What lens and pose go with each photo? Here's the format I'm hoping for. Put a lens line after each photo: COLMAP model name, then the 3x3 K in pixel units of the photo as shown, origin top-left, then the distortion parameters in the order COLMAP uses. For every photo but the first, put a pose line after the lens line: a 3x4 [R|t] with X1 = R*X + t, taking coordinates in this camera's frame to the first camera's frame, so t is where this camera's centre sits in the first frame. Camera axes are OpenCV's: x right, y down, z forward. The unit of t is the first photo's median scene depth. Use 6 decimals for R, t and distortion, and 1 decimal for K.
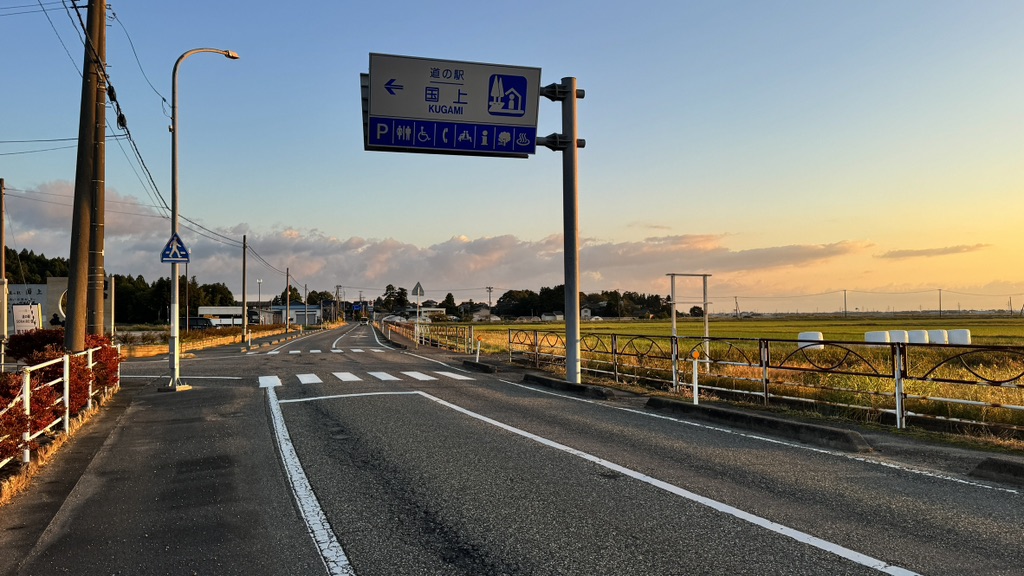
lens RADIAL K [[730.3, 0, 512.1], [0, 730.3, 282.5], [0, 0, 1]] dist [0.117261, -0.157655]
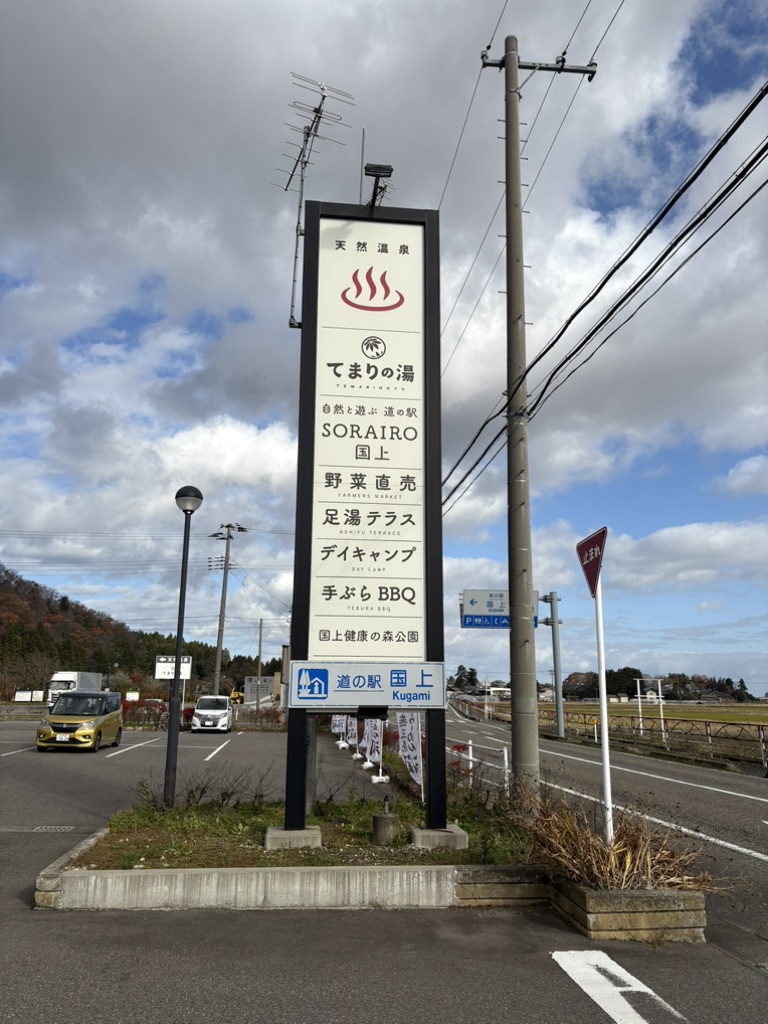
lens RADIAL K [[867.0, 0, 384.0], [0, 867.0, 512.0], [0, 0, 1]] dist [0.073556, -0.003863]
pose [[0.970097, -0.033501, -0.240395, 0.106062], [-0.004306, 0.987897, -0.155049, -0.053413], [0.242680, 0.151448, 0.958212, -0.789327]]
